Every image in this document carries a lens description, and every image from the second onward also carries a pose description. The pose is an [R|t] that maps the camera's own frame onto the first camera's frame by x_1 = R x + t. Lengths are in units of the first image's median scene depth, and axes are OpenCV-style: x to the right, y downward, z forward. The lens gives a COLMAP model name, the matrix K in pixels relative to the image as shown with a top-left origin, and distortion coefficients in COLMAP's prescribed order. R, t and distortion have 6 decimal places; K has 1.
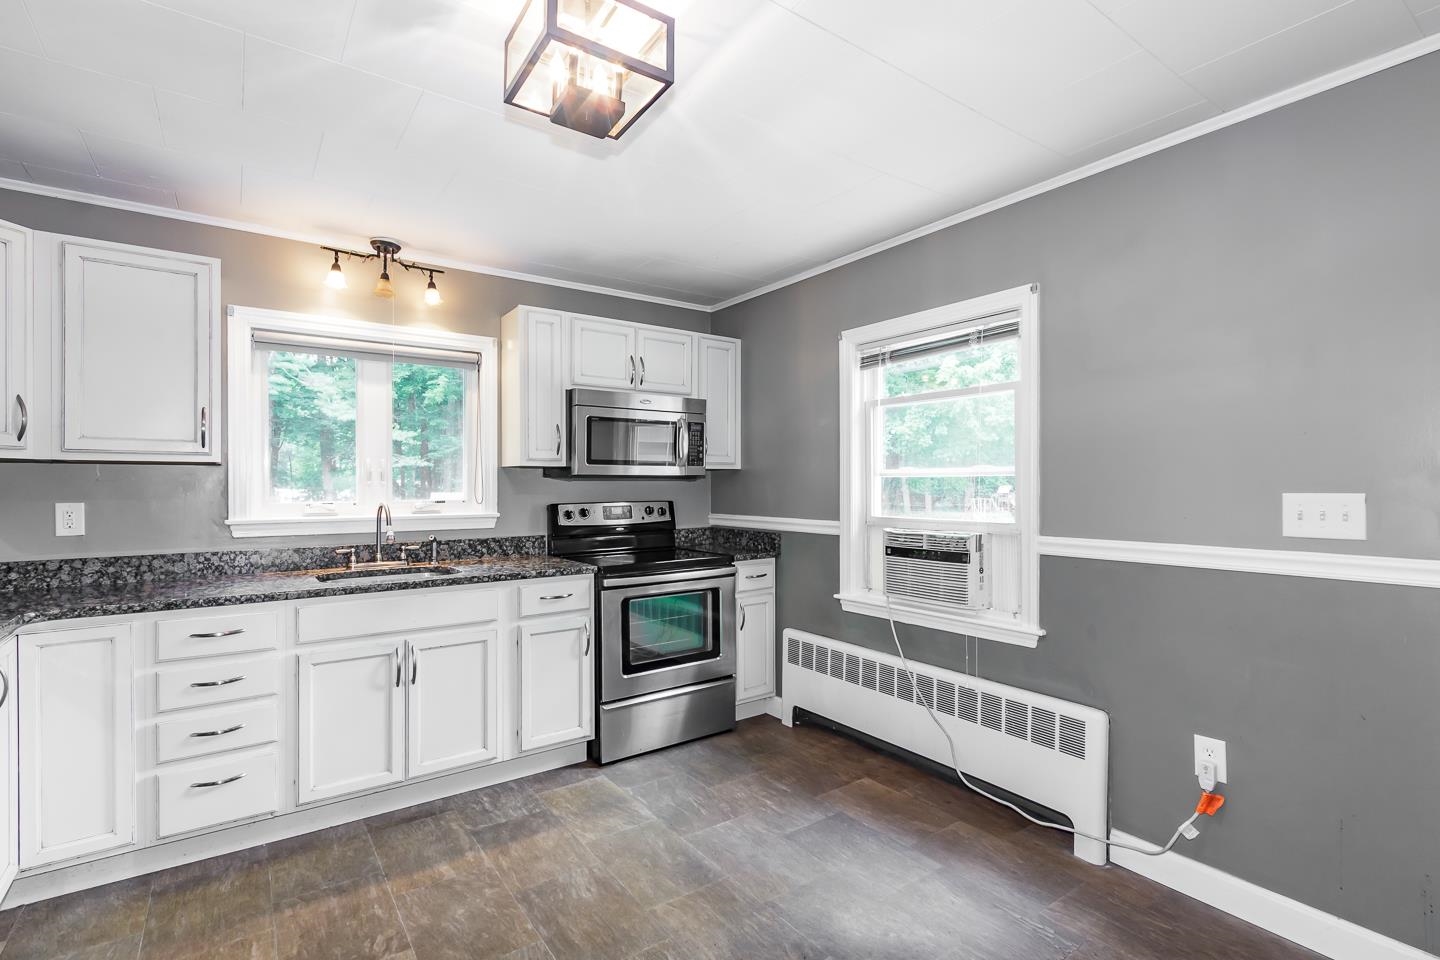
lens RADIAL K [[676.5, 0, 708.6], [0, 676.5, 481.9], [0, 0, 1]] dist [0.005601, 0.000424]
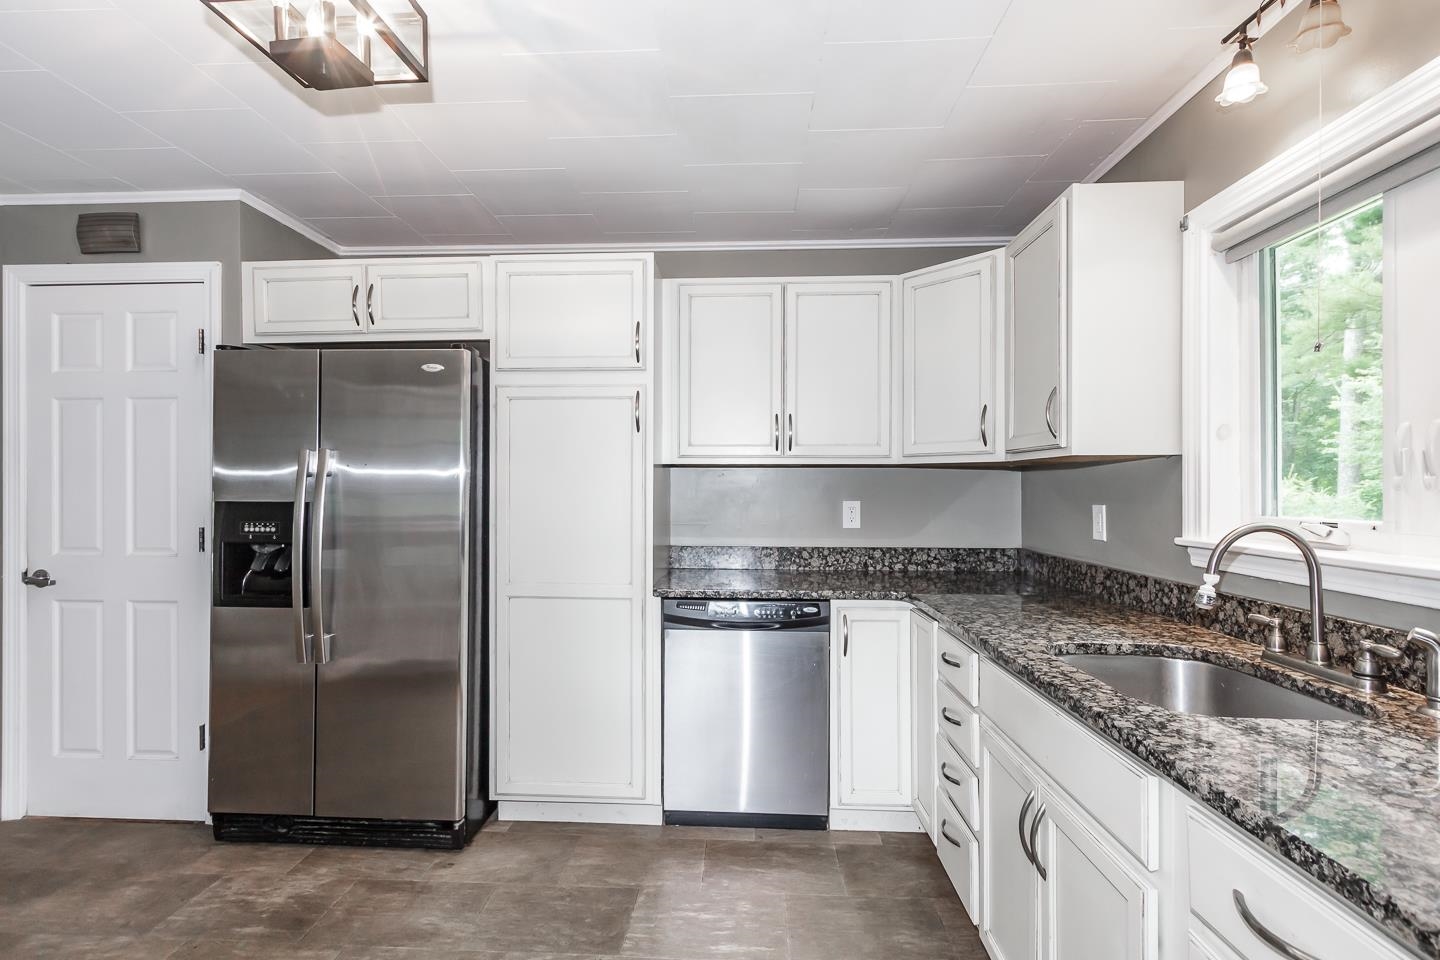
lens RADIAL K [[677.7, 0, 675.6], [0, 677.7, 479.8], [0, 0, 1]] dist [0.002790, 0.003130]
pose [[-0.629020, -0.002542, -0.777385, 0.132778], [0.004908, 0.999962, -0.007242, 0.001217], [0.777374, -0.008371, -0.628983, 1.053284]]
